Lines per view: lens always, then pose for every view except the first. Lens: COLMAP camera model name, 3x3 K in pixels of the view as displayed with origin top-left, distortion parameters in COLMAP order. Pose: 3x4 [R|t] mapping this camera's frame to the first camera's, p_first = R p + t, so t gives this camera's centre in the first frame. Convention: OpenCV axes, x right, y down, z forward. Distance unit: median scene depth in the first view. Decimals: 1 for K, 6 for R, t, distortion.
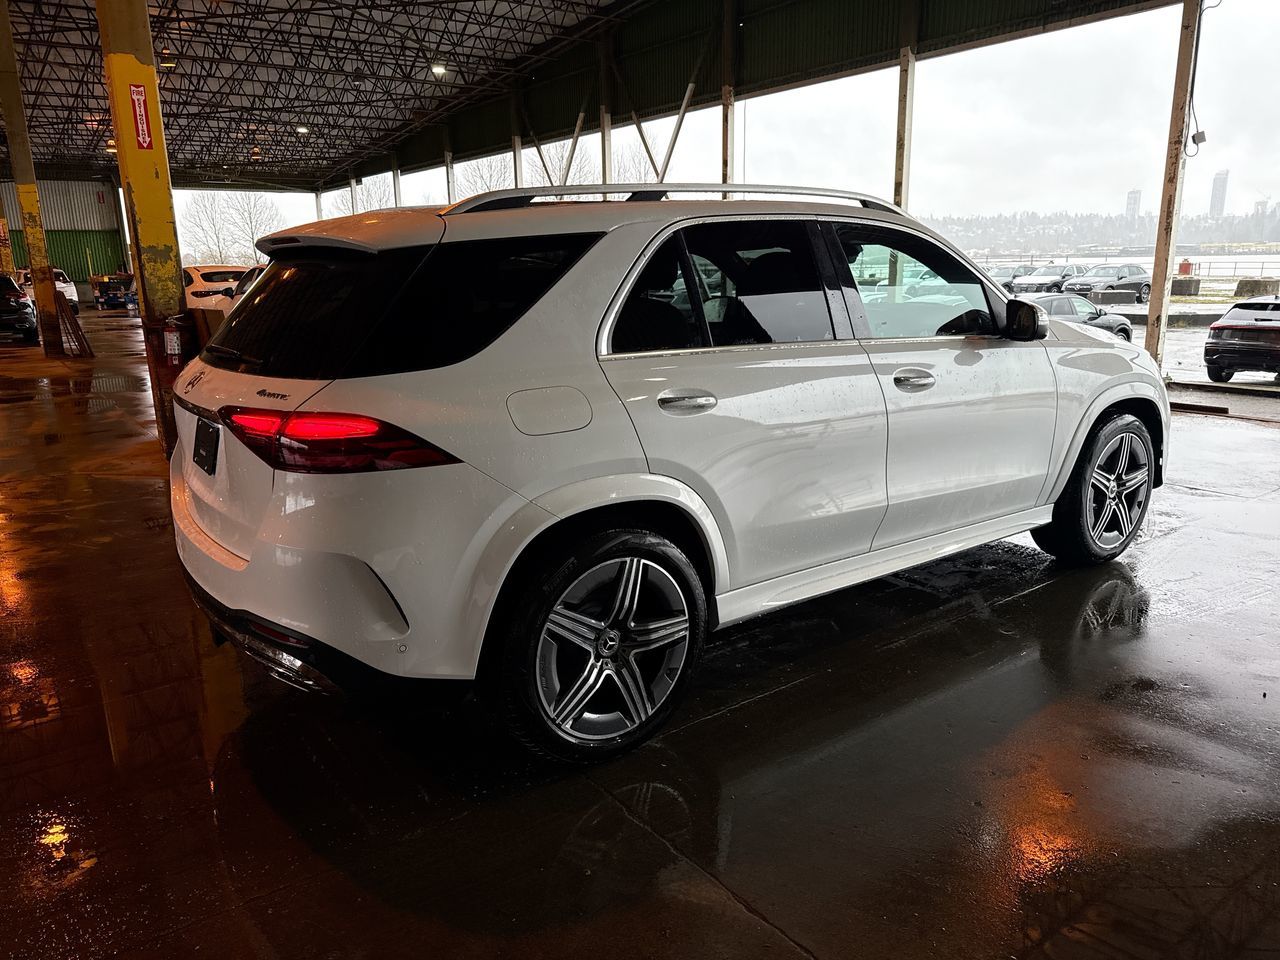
lens RADIAL K [[914.9, 0, 636.0], [0, 914.9, 481.6], [0, 0, 1]] dist [0.021632, -0.017856]
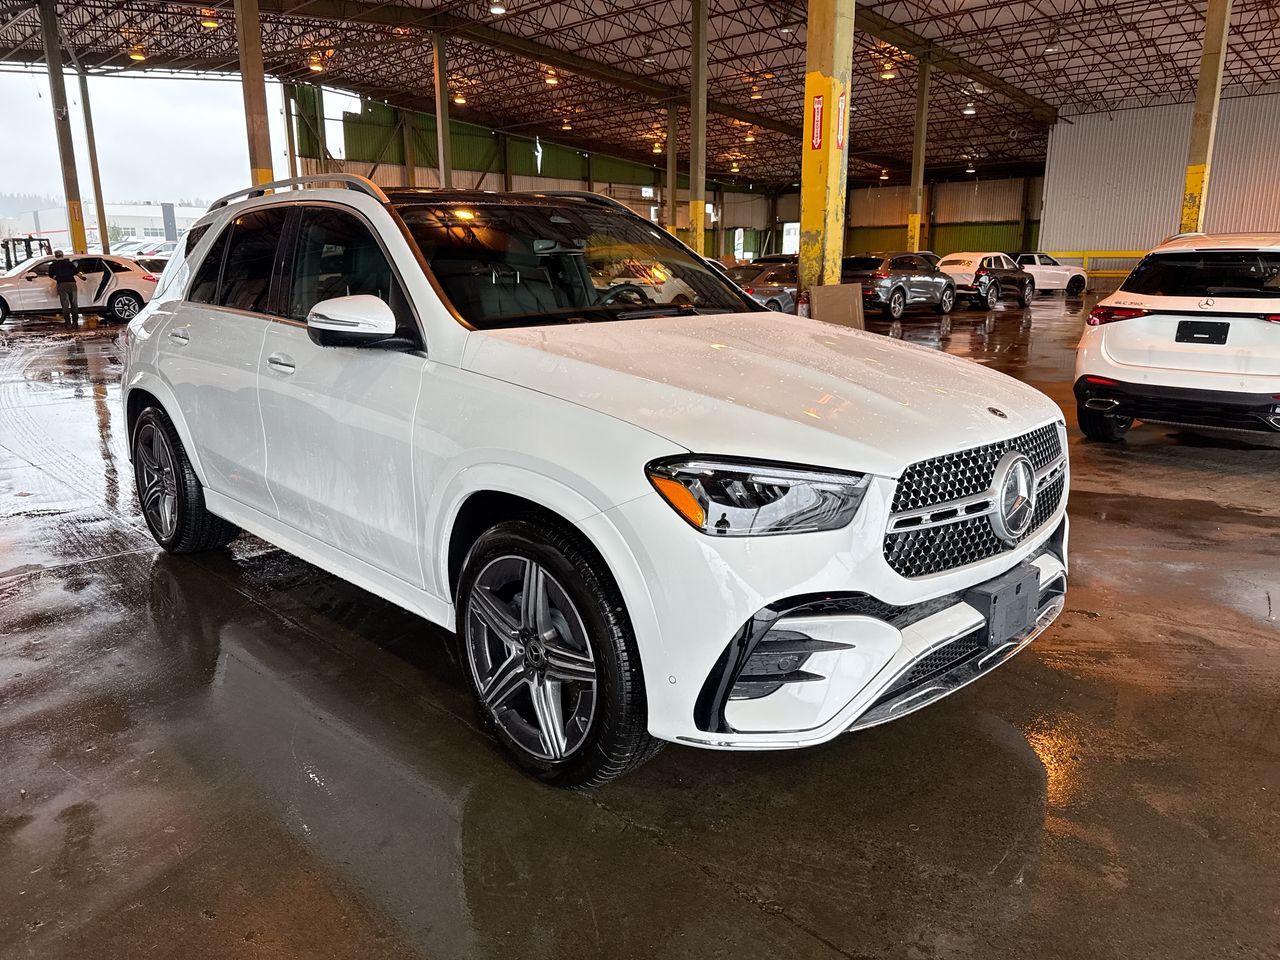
lens RADIAL K [[921.0, 0, 637.2], [0, 921.0, 478.7], [0, 0, 1]] dist [0.041379, -0.037097]
pose [[0.145860, 0.246046, -0.958220, 0.187518], [-0.232679, 0.949941, 0.208501, -0.040520], [0.961553, 0.192546, 0.195809, 0.166814]]
